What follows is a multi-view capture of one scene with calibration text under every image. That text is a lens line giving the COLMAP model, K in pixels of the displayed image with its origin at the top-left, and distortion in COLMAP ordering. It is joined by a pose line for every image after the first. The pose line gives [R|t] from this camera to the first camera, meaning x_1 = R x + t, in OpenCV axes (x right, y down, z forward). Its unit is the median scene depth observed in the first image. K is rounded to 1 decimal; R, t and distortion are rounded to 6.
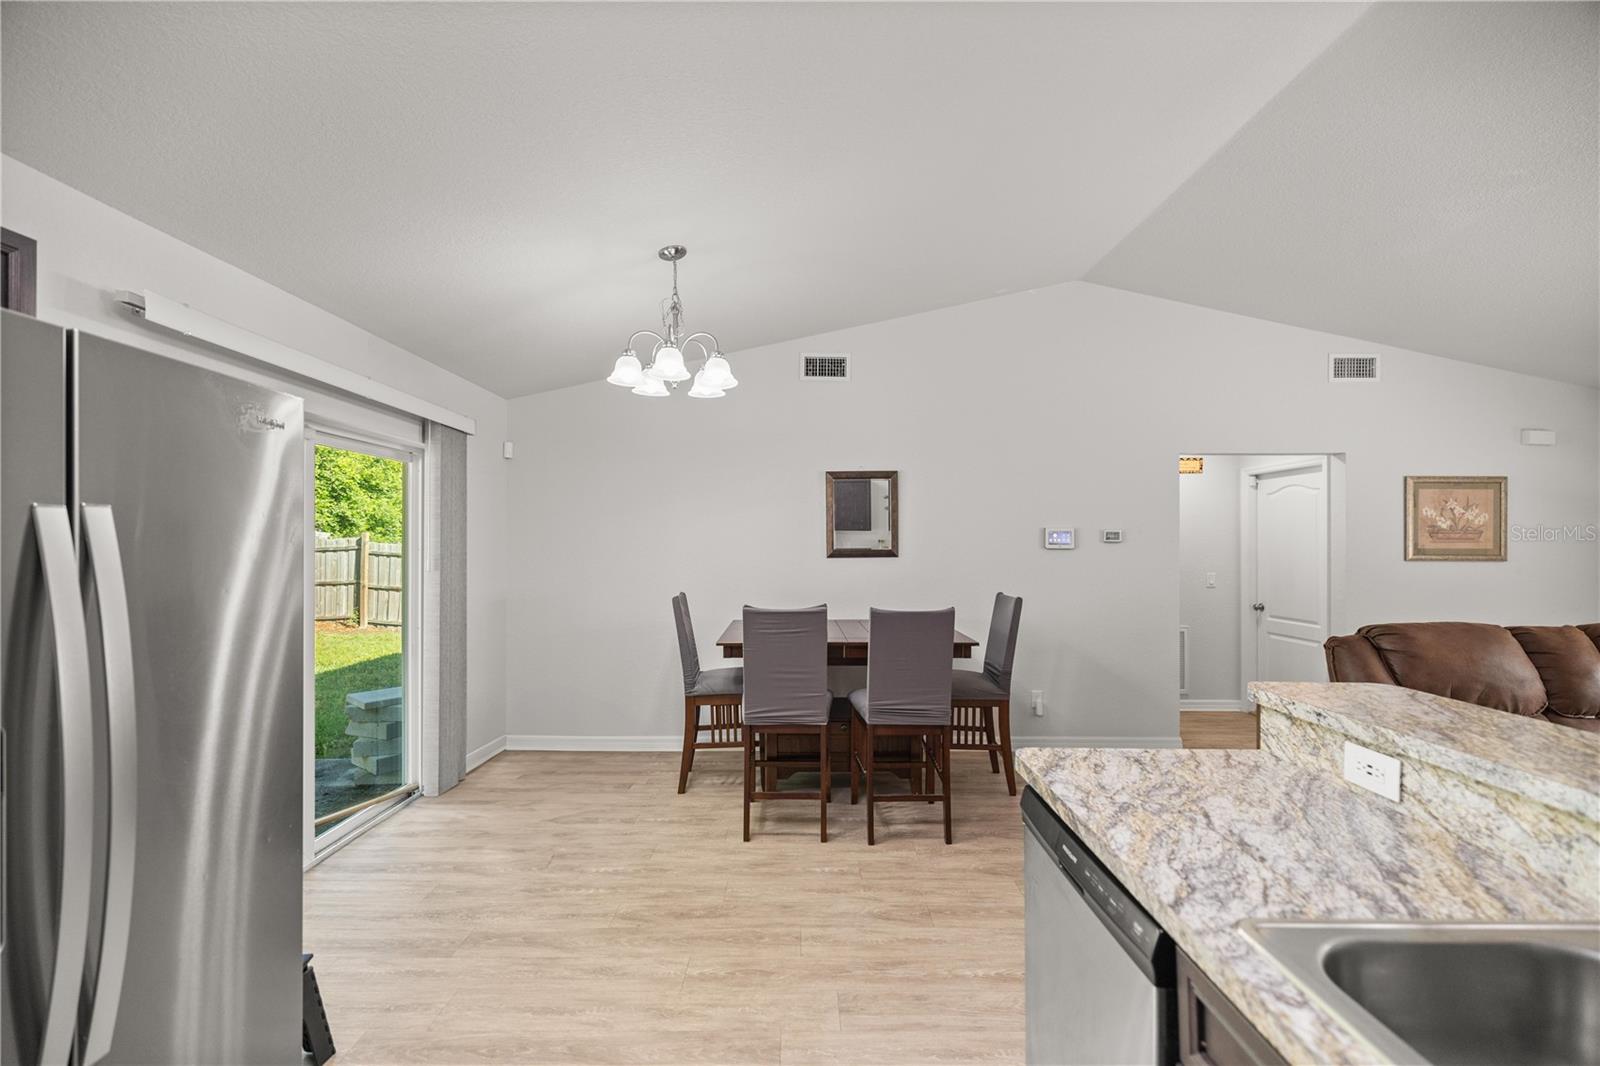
lens RADIAL K [[676.0, 0, 799.5], [0, 676.0, 529.6], [0, 0, 1]] dist [0.002428, 0.000313]
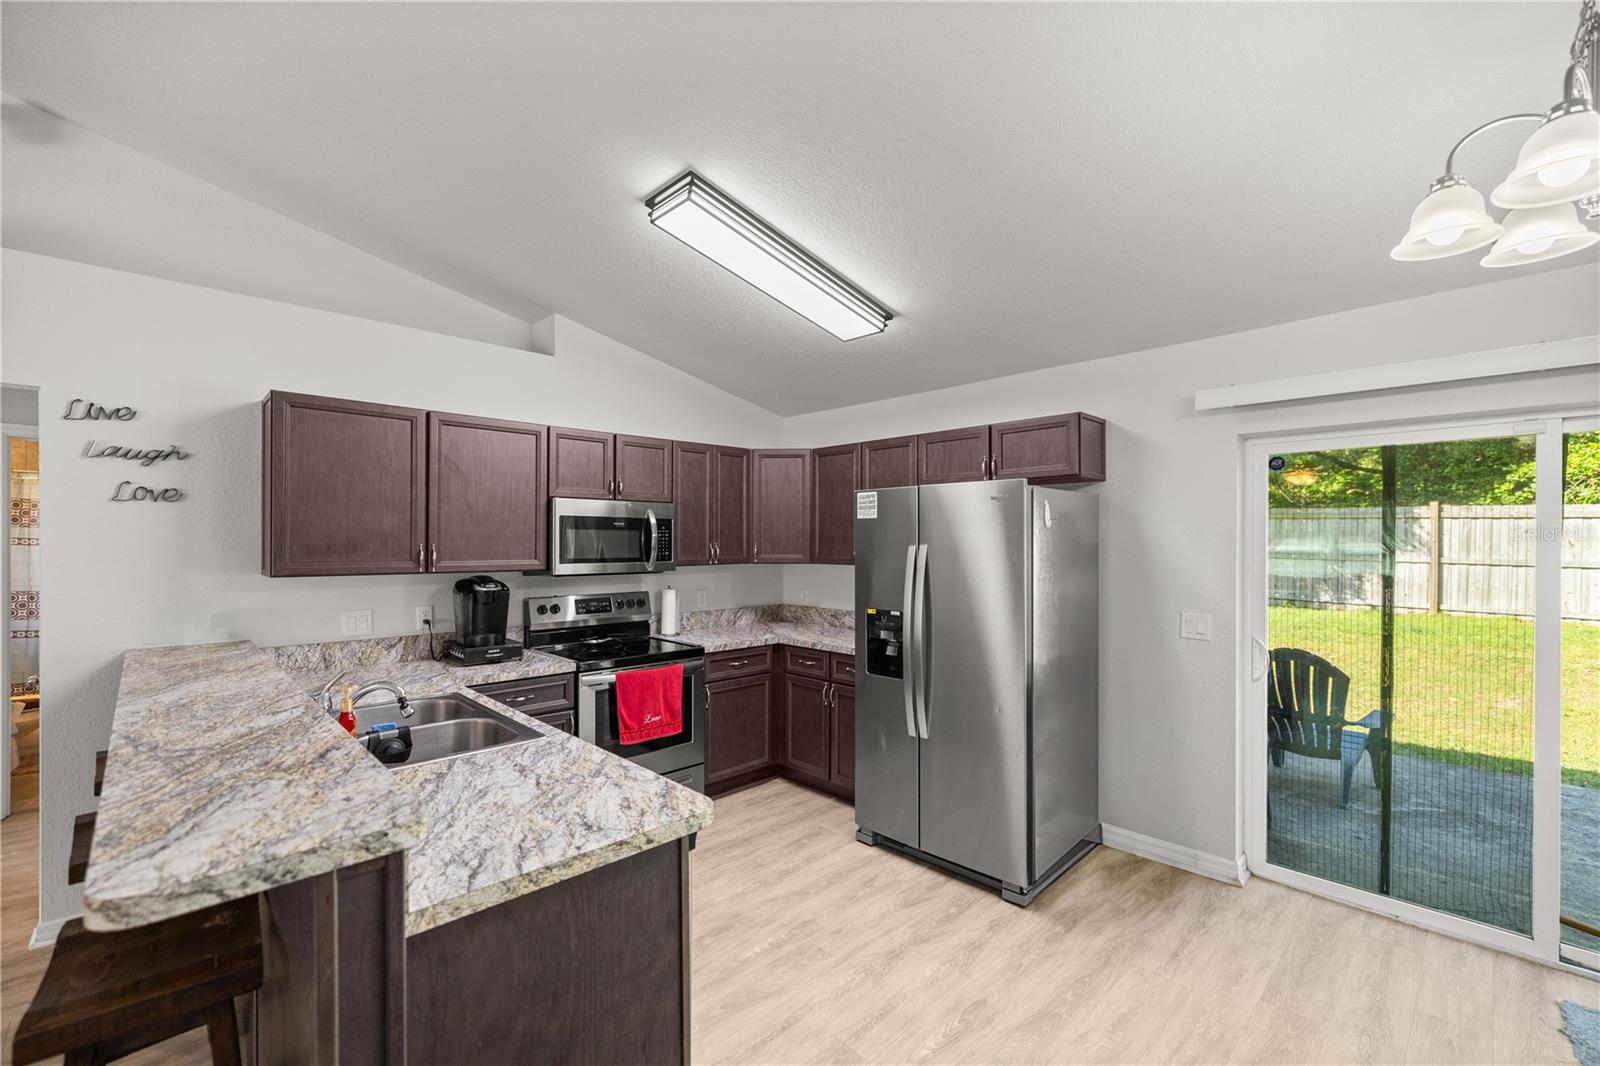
lens RADIAL K [[676.0, 0, 791.4], [0, 676.0, 540.5], [0, 0, 1]] dist [0.002428, 0.000313]
pose [[-0.723682, -0.005117, -0.690114, 0.940900], [0.010379, 0.999779, -0.018297, -0.008904], [0.690055, -0.020404, -0.723469, 1.871271]]
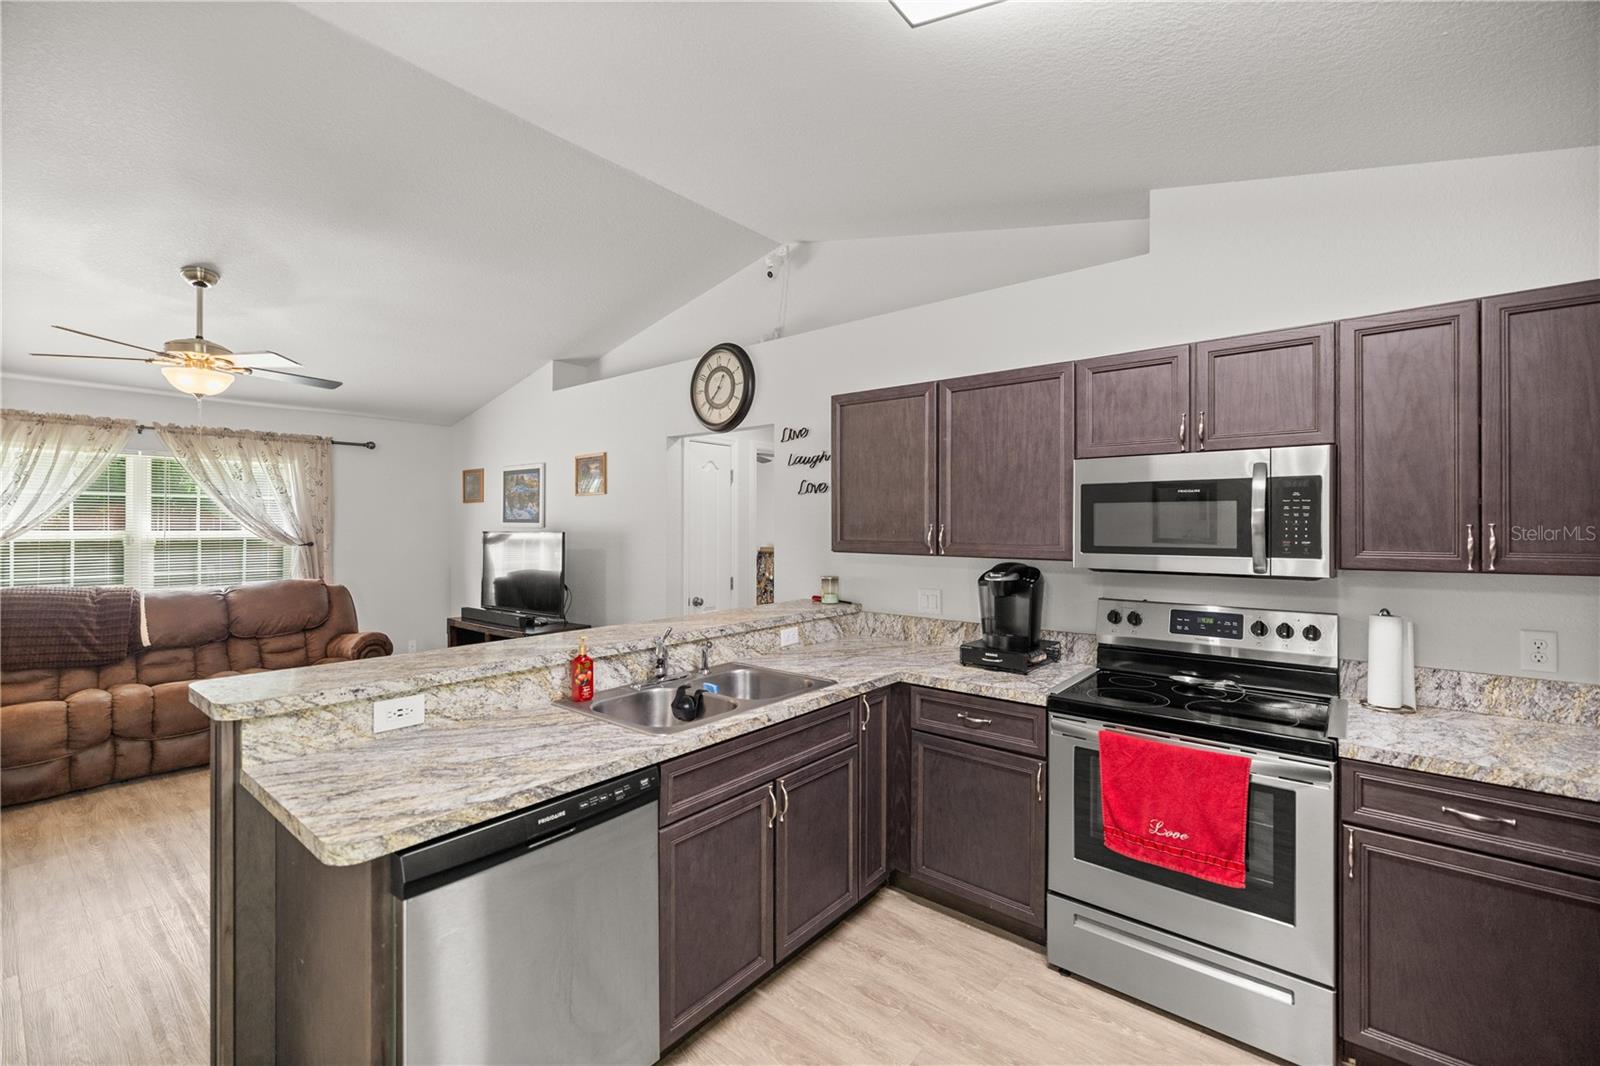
lens RADIAL K [[676.0, 0, 796.9], [0, 676.0, 523.5], [0, 0, 1]] dist [0.002428, 0.000313]
pose [[-0.771787, -0.002593, 0.635876, -0.550752], [-0.016138, 0.999749, -0.015511, -0.013161], [-0.635677, -0.022233, -0.771635, 1.356317]]
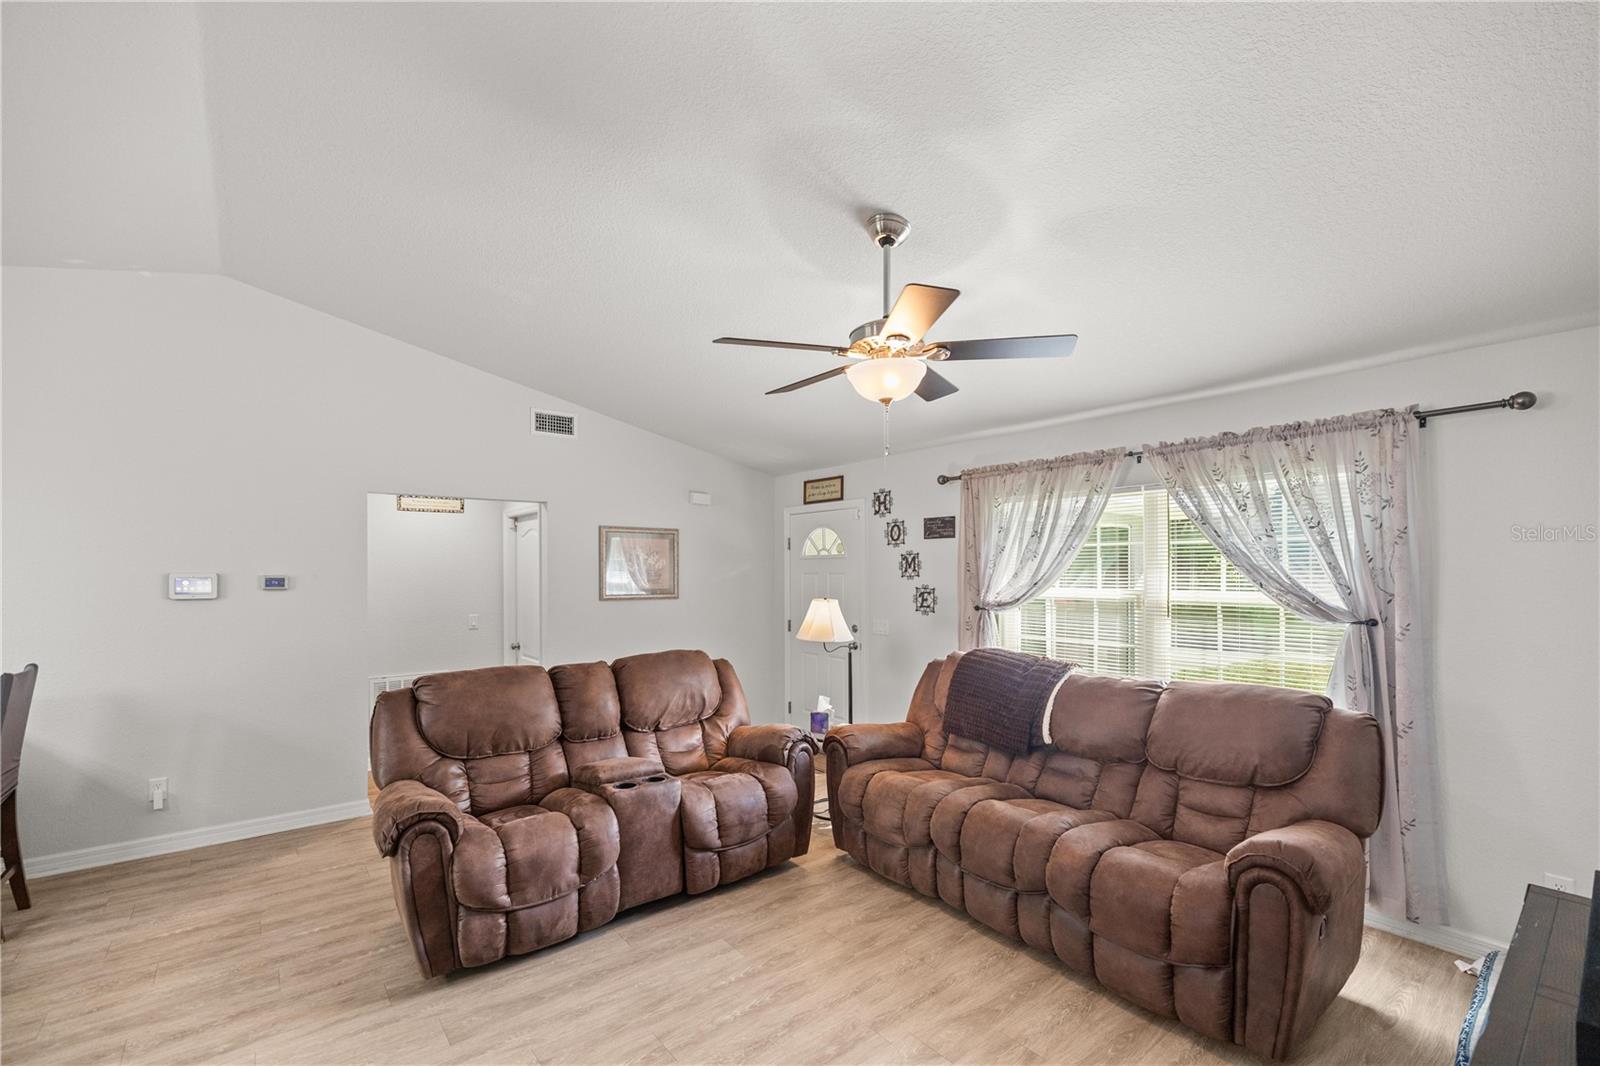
lens RADIAL K [[676.0, 0, 789.7], [0, 676.0, 571.8], [0, 0, 1]] dist [0.002428, 0.000313]
pose [[0.784212, -0.005615, 0.620467, 1.347246], [-0.007906, 0.999787, 0.019040, -0.079845], [-0.620442, -0.019837, 0.784001, -0.256343]]
